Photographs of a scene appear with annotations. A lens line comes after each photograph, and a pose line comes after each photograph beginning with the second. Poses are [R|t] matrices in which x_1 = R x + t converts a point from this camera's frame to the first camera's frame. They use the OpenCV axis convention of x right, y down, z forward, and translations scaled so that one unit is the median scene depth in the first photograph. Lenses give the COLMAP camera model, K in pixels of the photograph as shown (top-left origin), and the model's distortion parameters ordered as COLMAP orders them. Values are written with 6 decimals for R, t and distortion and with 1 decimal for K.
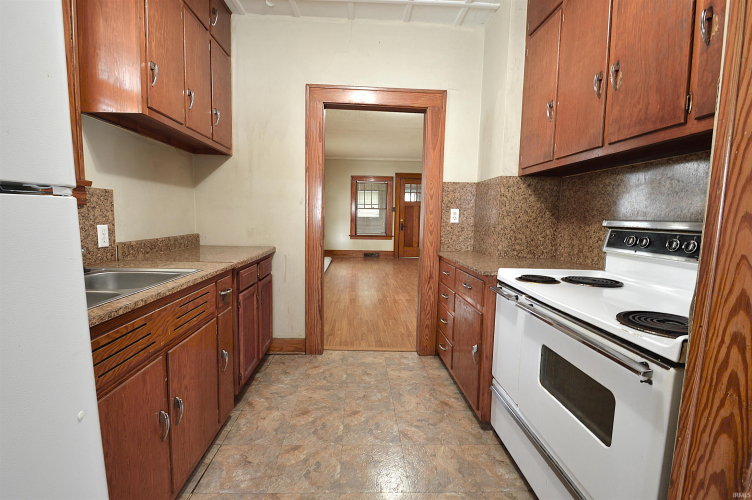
lens RADIAL K [[342.4, 0, 374.9], [0, 342.4, 247.6], [0, 0, 1]] dist [0.004517, -0.000051]
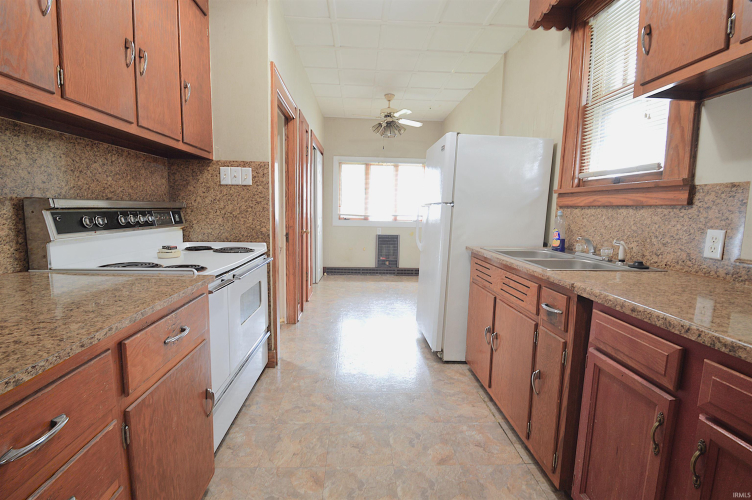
lens RADIAL K [[342.4, 0, 374.1], [0, 342.4, 248.8], [0, 0, 1]] dist [0.004517, -0.000051]
pose [[-0.999335, -0.035247, -0.009319, -0.019108], [-0.036446, 0.972491, 0.230071, -0.182575], [0.000954, 0.230258, -0.973129, 1.831740]]
